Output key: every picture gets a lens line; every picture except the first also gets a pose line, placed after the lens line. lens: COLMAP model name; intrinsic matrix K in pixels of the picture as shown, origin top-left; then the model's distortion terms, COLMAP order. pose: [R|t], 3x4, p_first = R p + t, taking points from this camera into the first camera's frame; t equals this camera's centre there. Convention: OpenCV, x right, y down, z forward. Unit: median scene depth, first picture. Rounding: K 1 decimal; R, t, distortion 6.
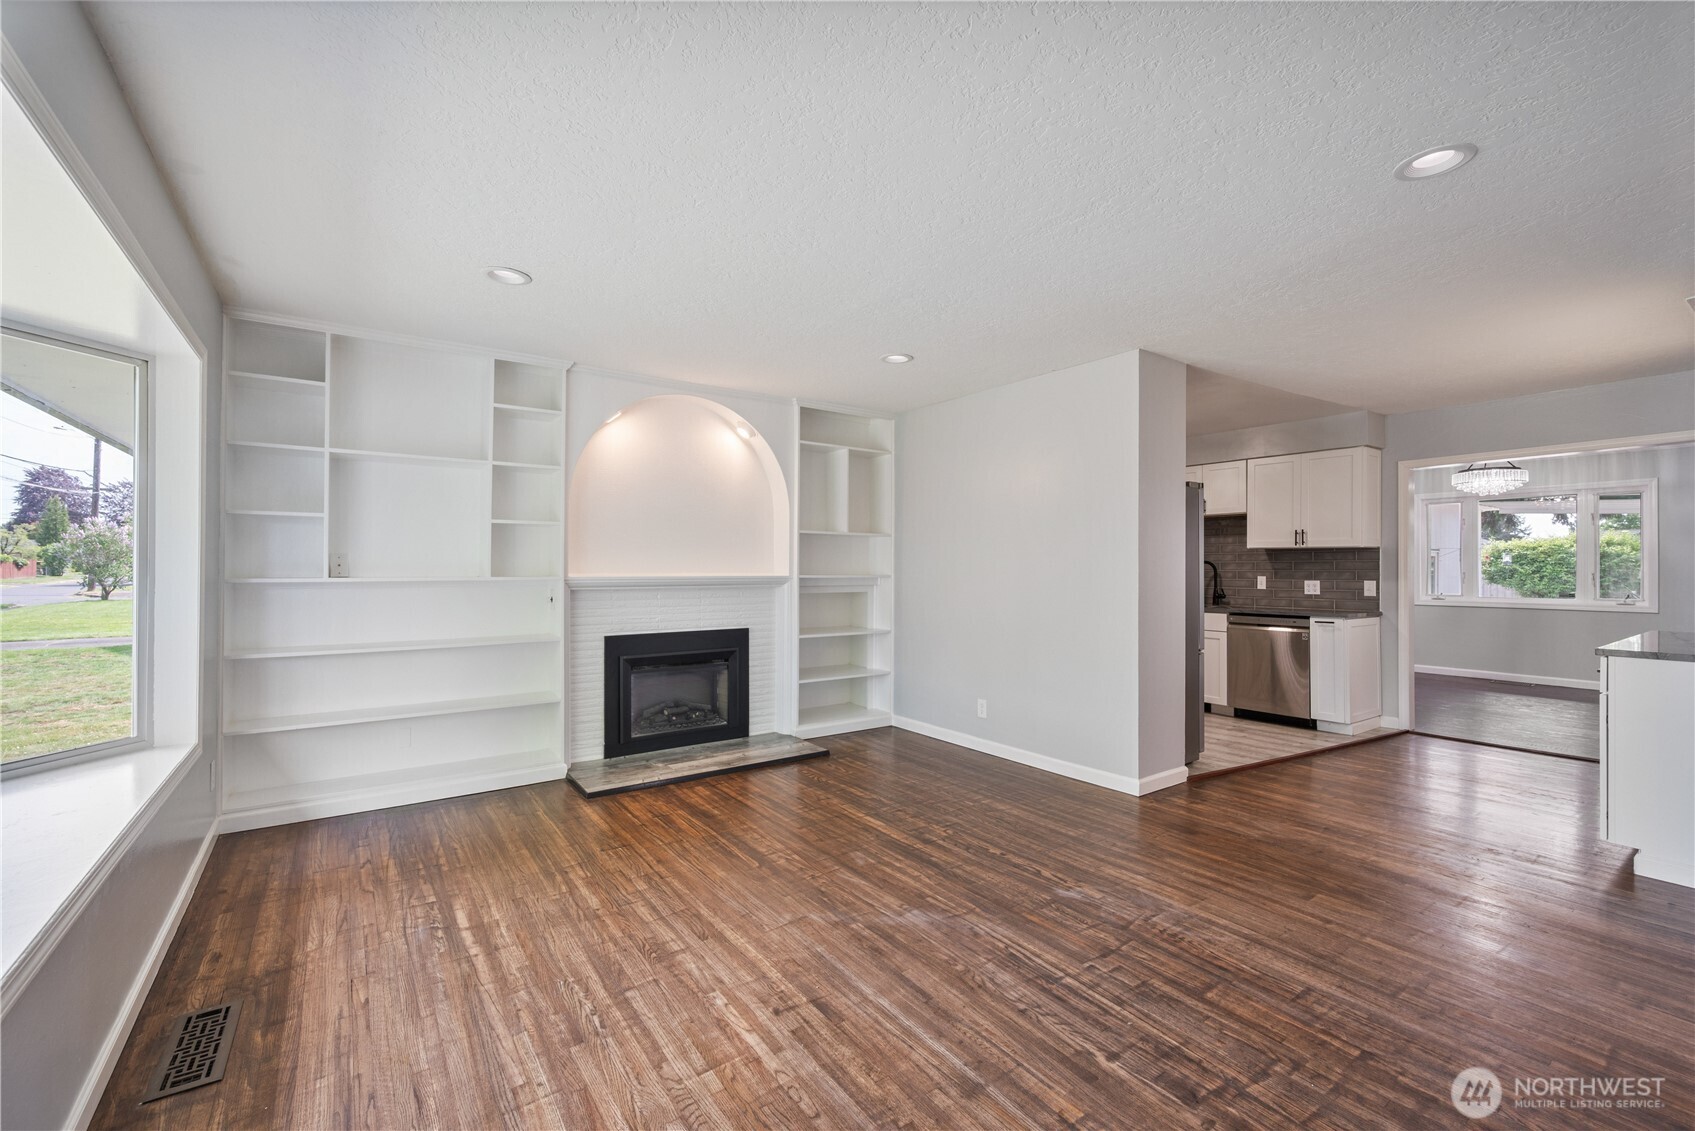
lens RADIAL K [[711.1, 0, 852.0], [0, 711.1, 570.2], [0, 0, 1]] dist [0.000171, -0.000052]
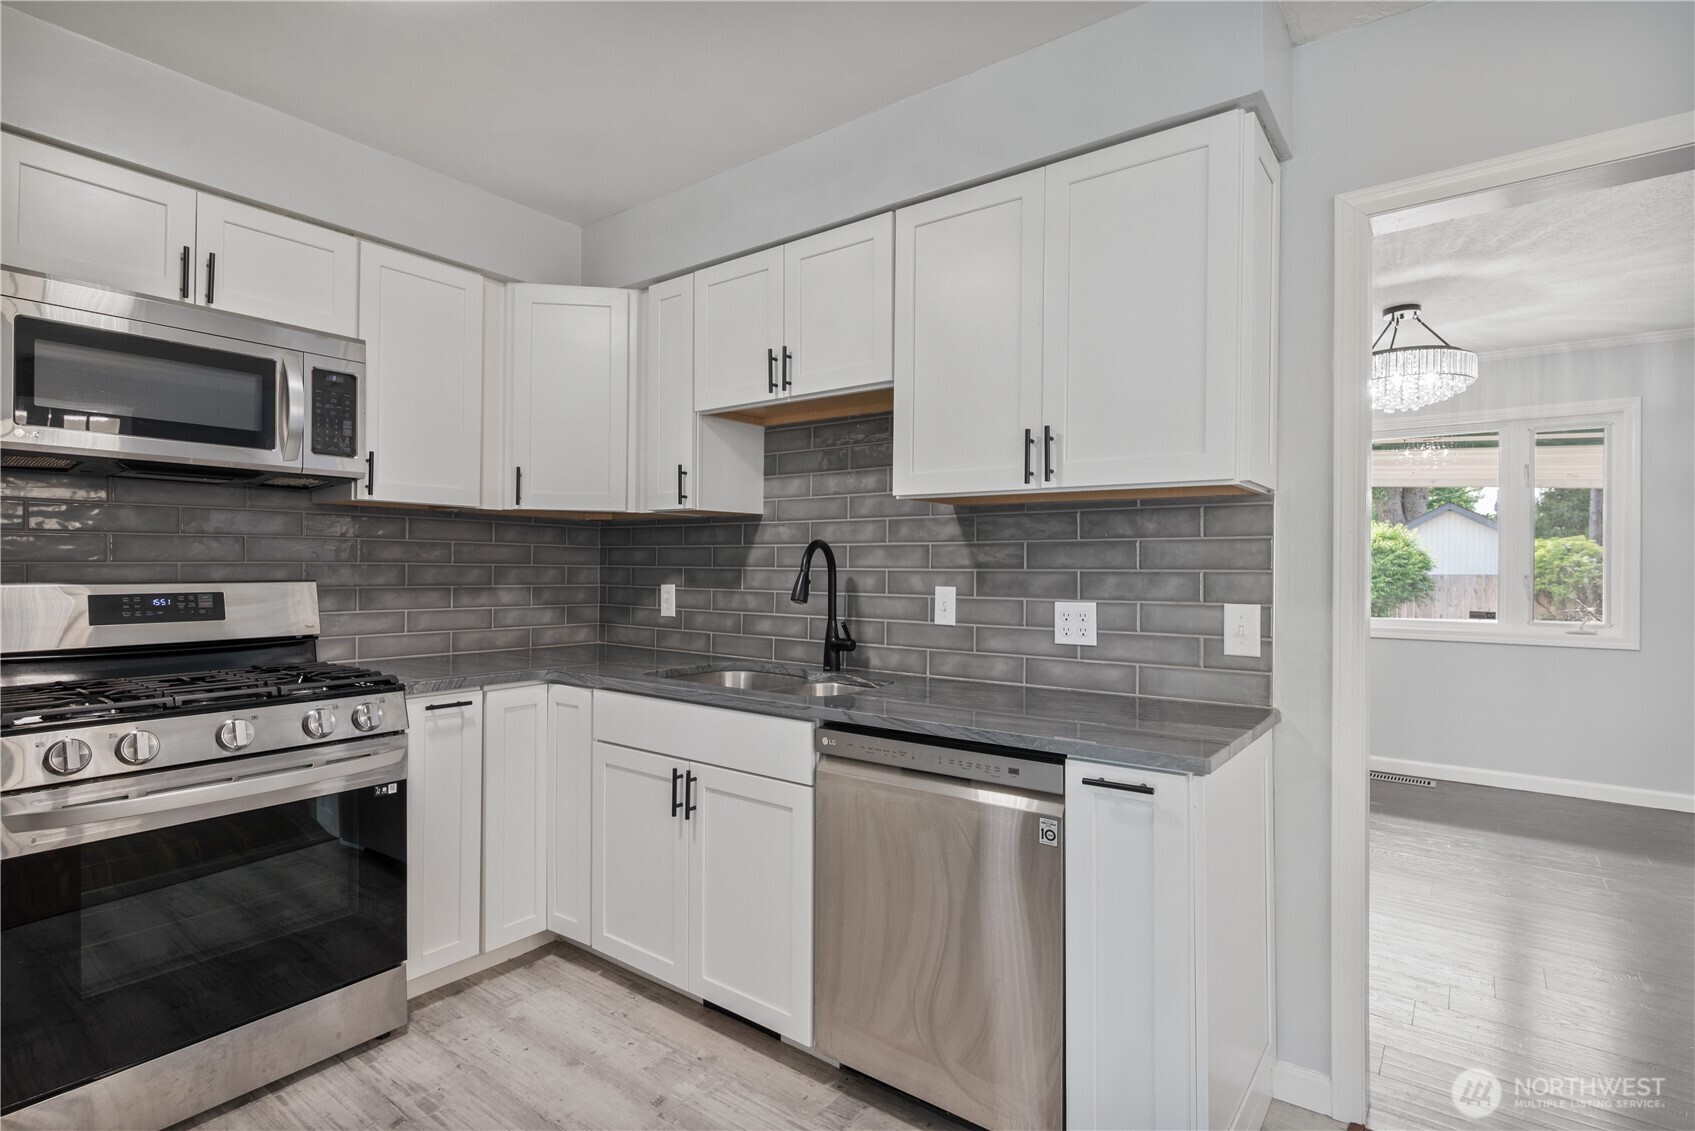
lens RADIAL K [[813.6, 0, 858.7], [0, 813.6, 564.2], [0, 0, 1]] dist [-0.006846, -0.000482]
pose [[0.952565, 0.004473, 0.304302, 0.726244], [-0.003555, 0.999987, -0.003570, -0.000693], [-0.304314, 0.002319, 0.952569, 1.117682]]
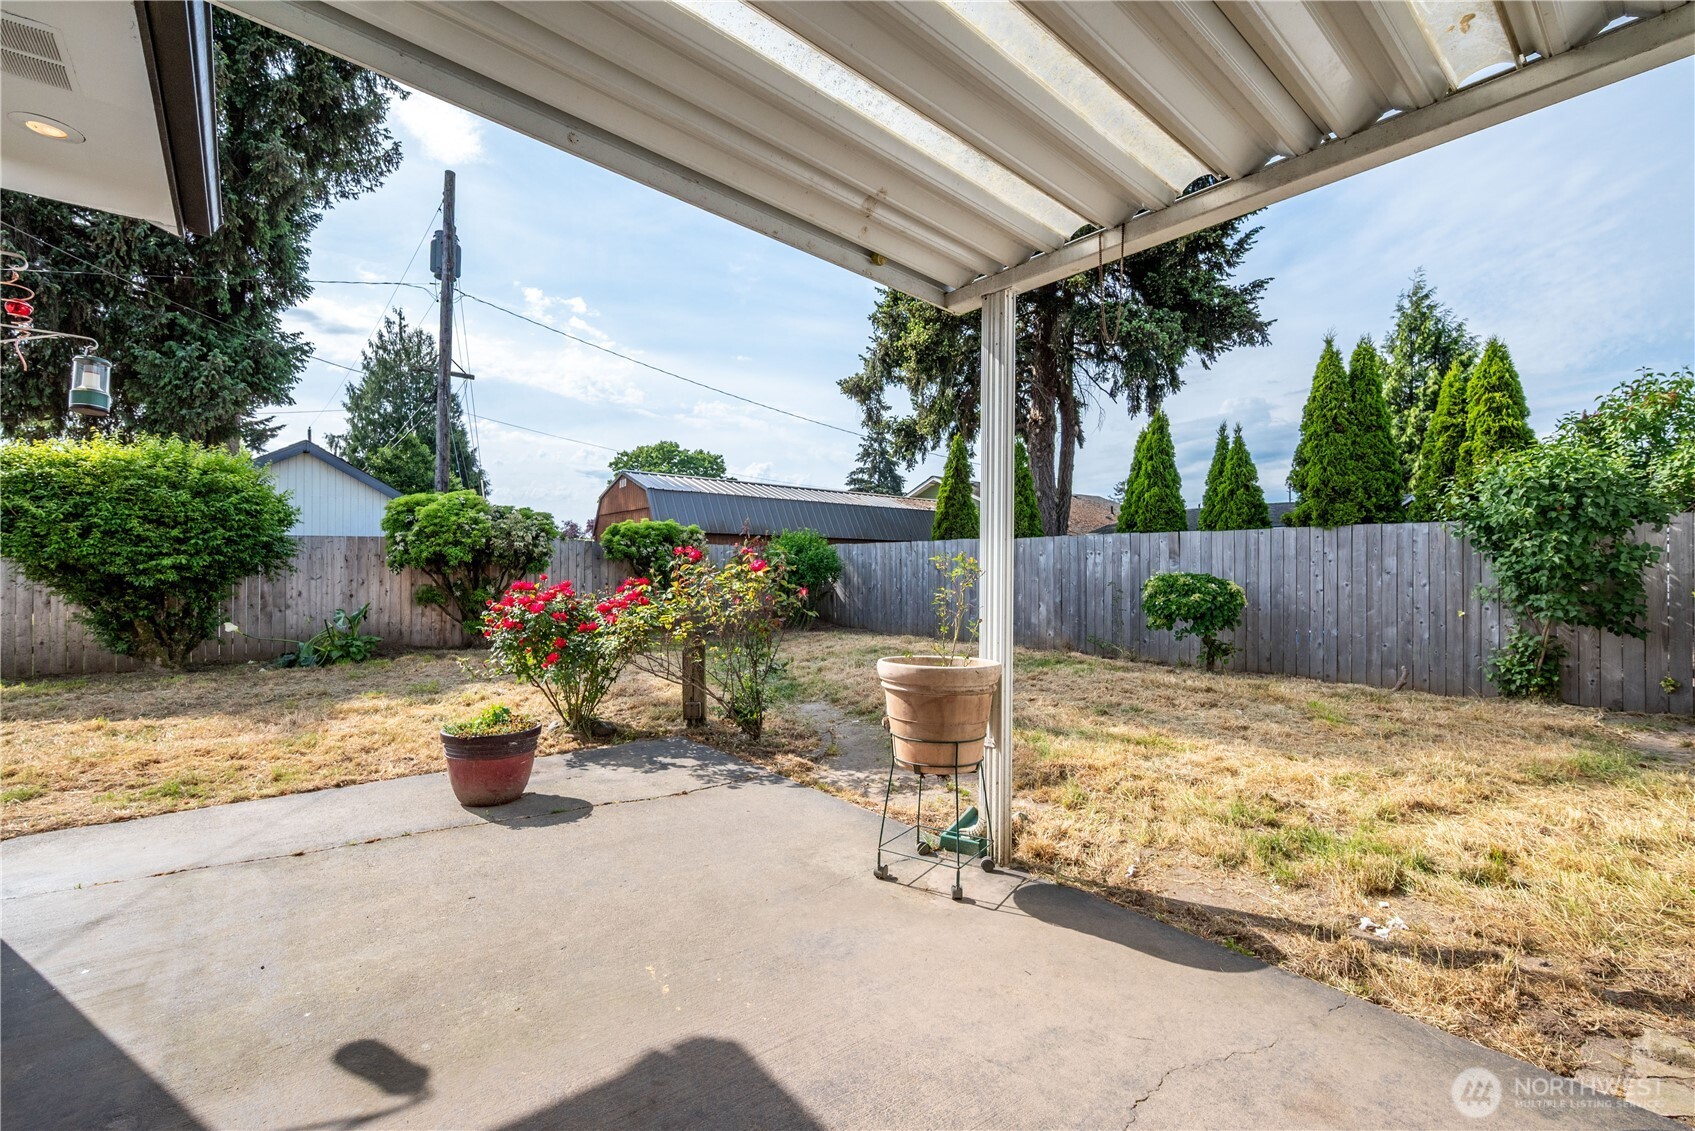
lens RADIAL K [[711.1, 0, 850.1], [0, 711.1, 562.7], [0, 0, 1]] dist [0.000171, -0.000052]
pose [[-0.081825, -0.000700, 0.996647, 2.086014], [0.001479, 0.999999, 0.000824, 0.135275], [-0.996646, 0.001541, -0.081823, 2.399894]]
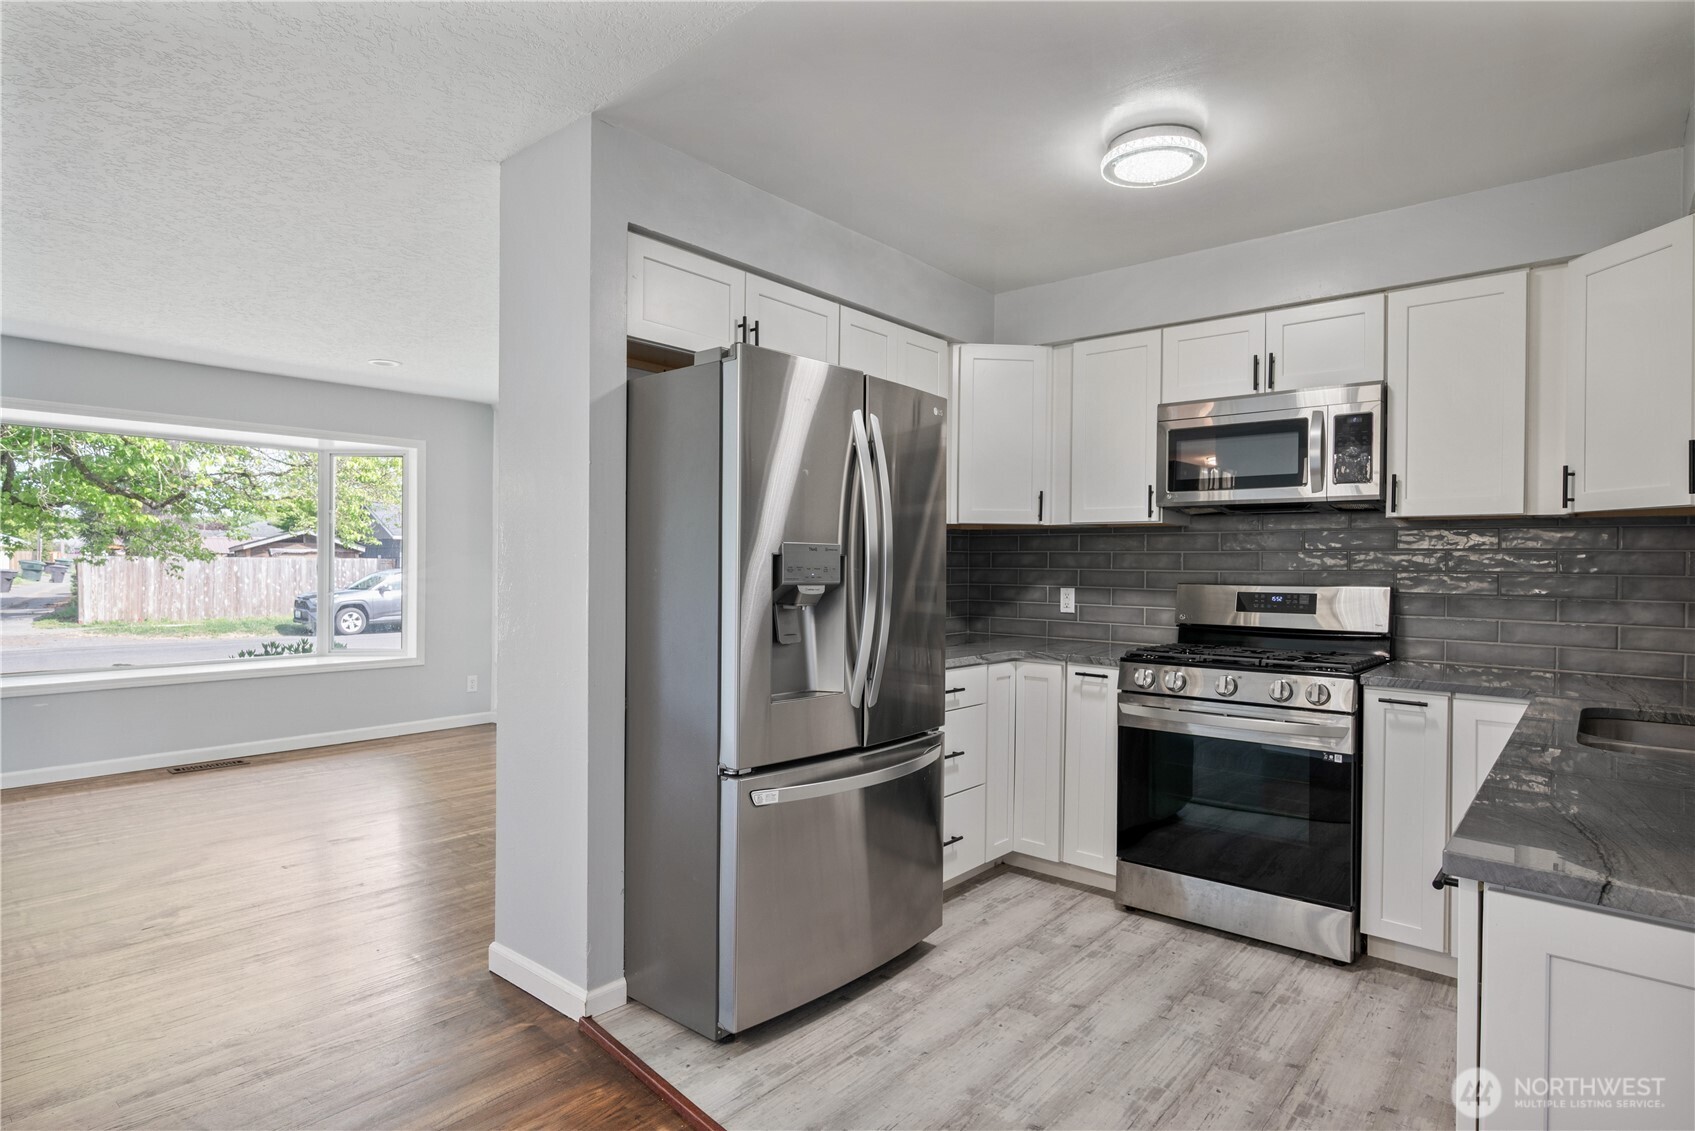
lens RADIAL K [[912.0, 0, 845.4], [0, 912.0, 567.1], [0, 0, 1]] dist [-0.003499, -0.001290]
pose [[0.230600, 0.001180, -0.973048, 1.236958], [-0.012561, 0.999920, -0.001764, 0.000722], [0.972968, 0.012629, 0.230596, 1.174585]]
